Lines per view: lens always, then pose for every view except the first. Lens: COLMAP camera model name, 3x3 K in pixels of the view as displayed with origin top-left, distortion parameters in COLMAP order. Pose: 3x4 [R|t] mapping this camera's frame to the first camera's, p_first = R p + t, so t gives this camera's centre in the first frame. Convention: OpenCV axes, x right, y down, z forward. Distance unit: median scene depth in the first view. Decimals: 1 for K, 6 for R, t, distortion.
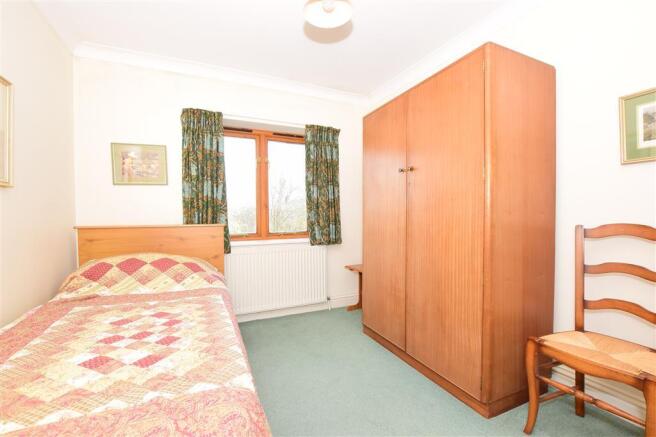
lens RADIAL K [[293.1, 0, 328.5], [0, 293.1, 216.8], [0, 0, 1]] dist [-0.005611, 0.000436]
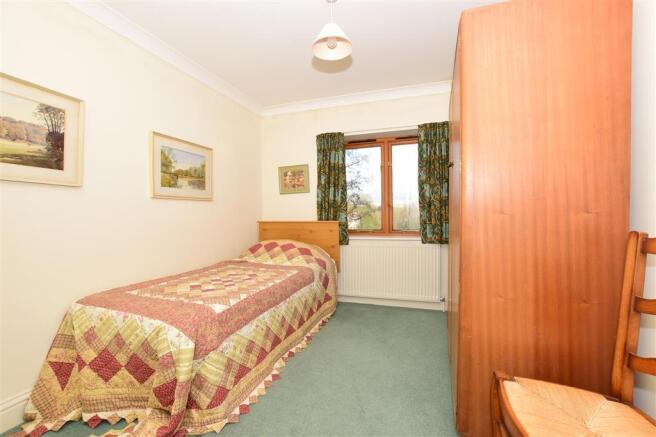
lens RADIAL K [[293.1, 0, 327.5], [0, 293.1, 217.7], [0, 0, 1]] dist [-0.005611, 0.000436]
pose [[0.723473, 0.008783, -0.690296, 0.412346], [0.000426, 0.999913, 0.013168, -0.005375], [0.690352, -0.009821, 0.723407, 0.044089]]
